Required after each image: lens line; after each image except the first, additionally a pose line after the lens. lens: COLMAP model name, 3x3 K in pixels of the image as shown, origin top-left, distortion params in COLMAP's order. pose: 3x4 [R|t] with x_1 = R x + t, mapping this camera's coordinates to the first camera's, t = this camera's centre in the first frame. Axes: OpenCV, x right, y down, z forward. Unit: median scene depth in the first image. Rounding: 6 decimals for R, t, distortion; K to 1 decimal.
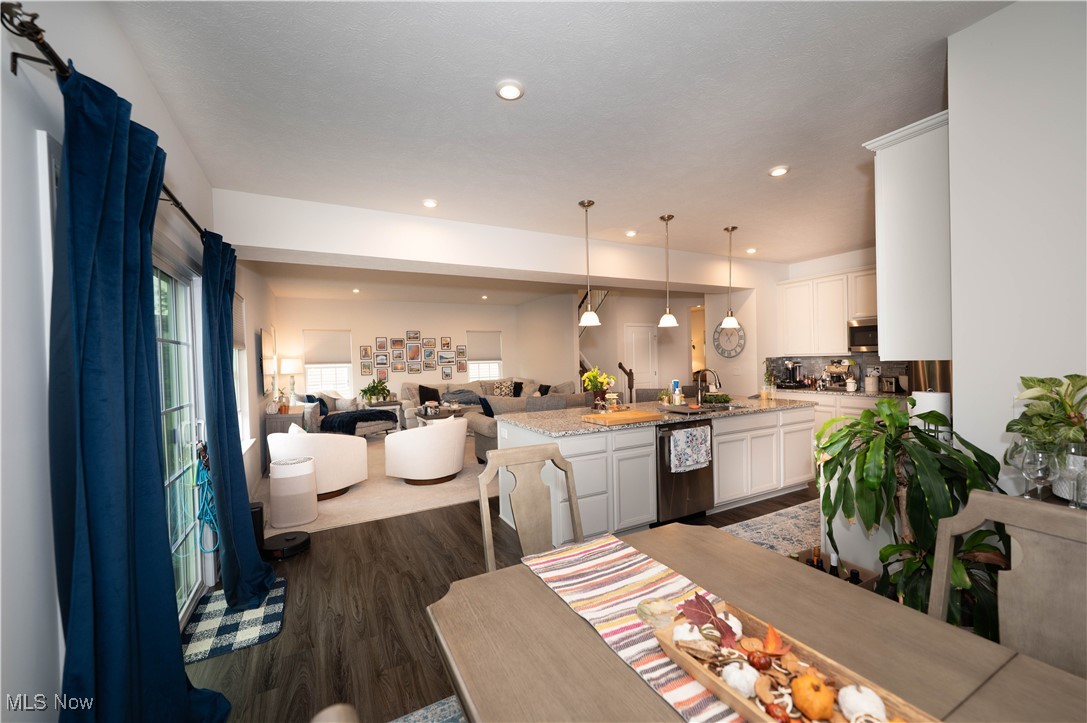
lens RADIAL K [[431.4, 0, 544.1], [0, 431.4, 366.6], [0, 0, 1]] dist [0.002073, 0.000149]
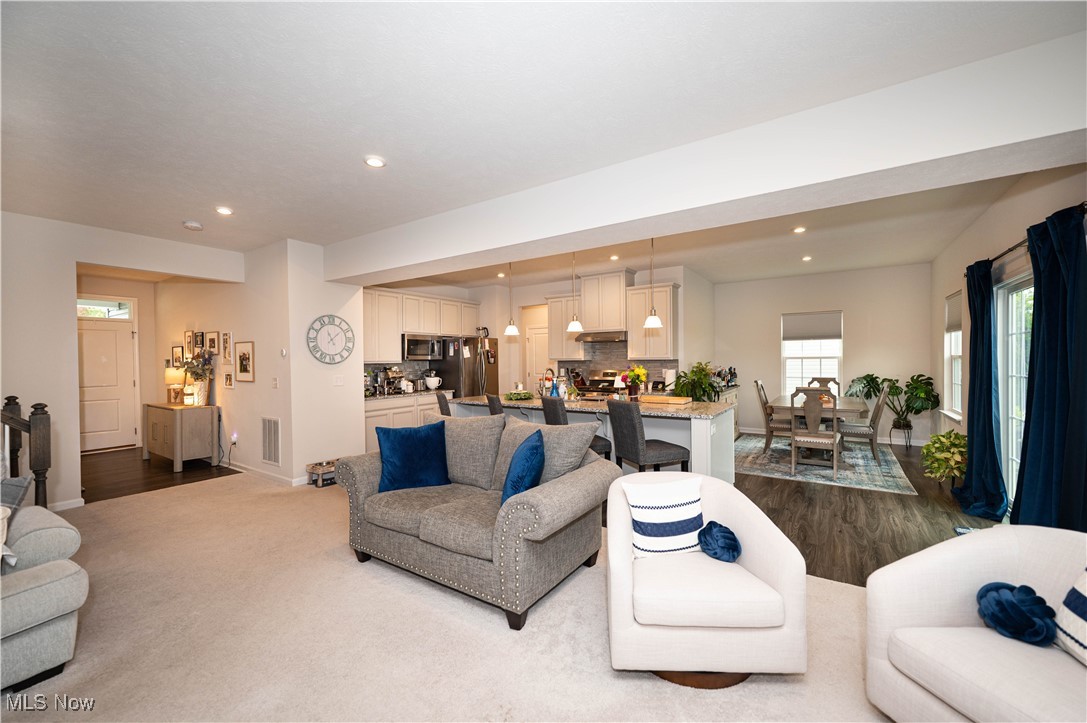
lens RADIAL K [[431.4, 0, 544.7], [0, 431.4, 365.1], [0, 0, 1]] dist [0.002073, 0.000149]
pose [[-0.474032, 0.024099, 0.880178, -0.958647], [0.037686, 0.999265, -0.007063, 0.003540], [-0.879701, 0.029822, -0.474592, 2.222188]]
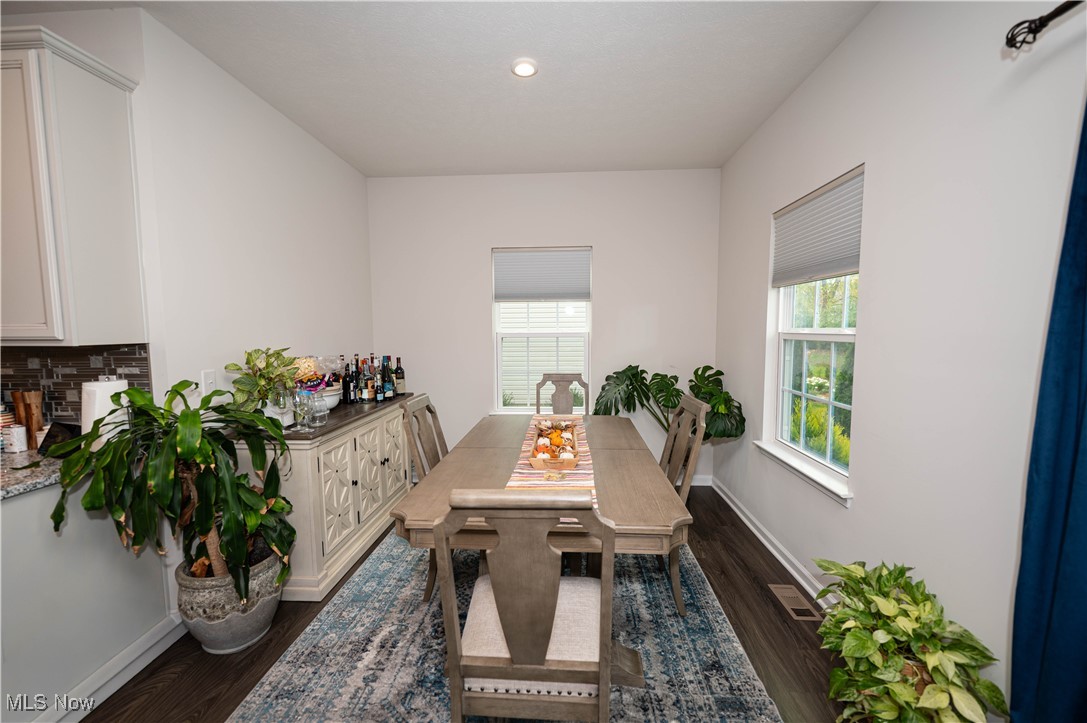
lens RADIAL K [[431.4, 0, 546.5], [0, 431.4, 363.5], [0, 0, 1]] dist [0.002073, 0.000149]
pose [[-0.837763, 0.005158, 0.546009, -0.544289], [0.044710, 0.997246, 0.059181, 0.005875], [-0.544200, 0.073992, -0.835686, 1.414001]]
